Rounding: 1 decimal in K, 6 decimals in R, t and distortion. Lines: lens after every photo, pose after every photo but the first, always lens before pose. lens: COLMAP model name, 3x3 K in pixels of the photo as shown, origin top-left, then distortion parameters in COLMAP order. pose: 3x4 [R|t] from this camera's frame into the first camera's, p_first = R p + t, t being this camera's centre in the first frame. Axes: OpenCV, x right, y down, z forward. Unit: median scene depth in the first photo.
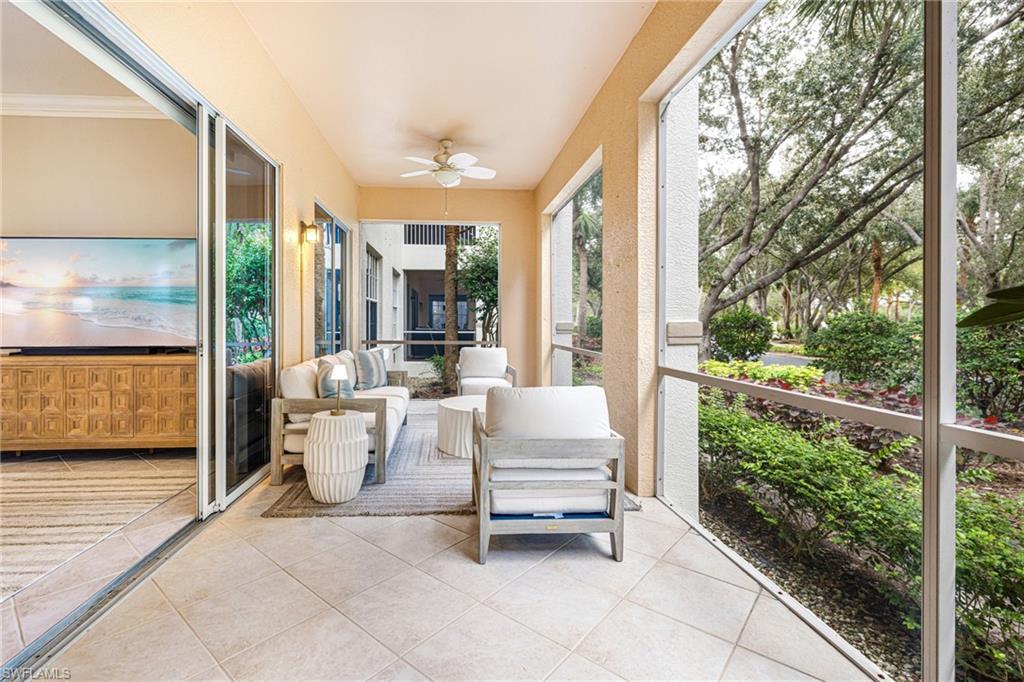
lens RADIAL K [[437.8, 0, 498.5], [0, 437.8, 321.6], [0, 0, 1]] dist [-0.000433, 0.000567]
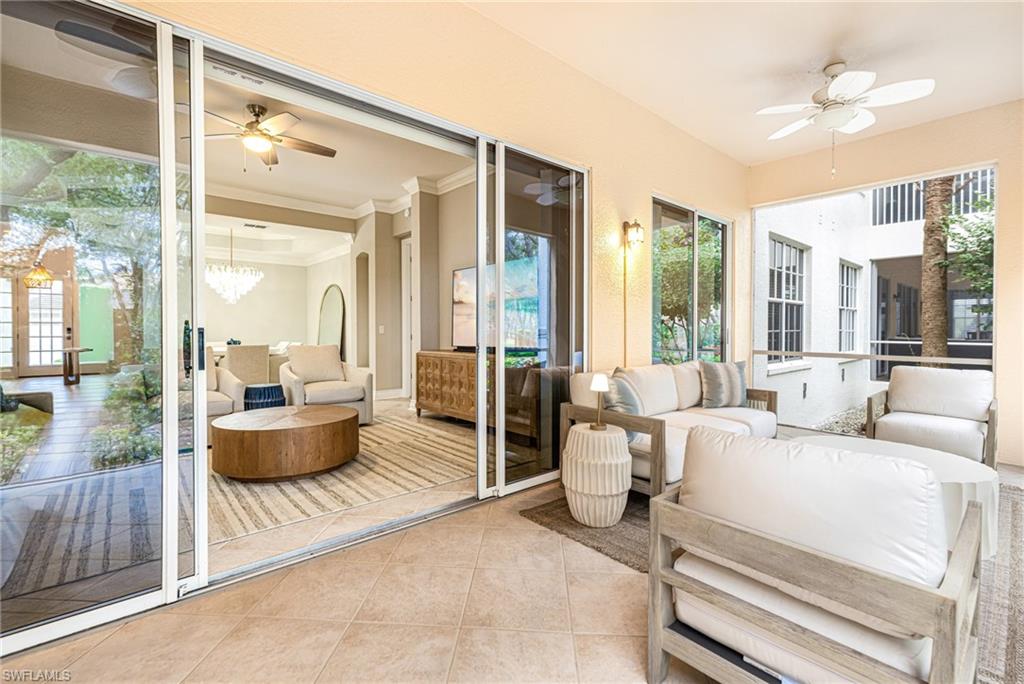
lens RADIAL K [[450.6, 0, 504.4], [0, 450.6, 336.0], [0, 0, 1]] dist [0.001203, -0.001208]
pose [[0.612811, 0.009440, -0.790173, 0.091617], [0.002969, 0.999894, 0.014248, 0.002326], [0.790224, -0.011078, 0.612718, 0.102371]]
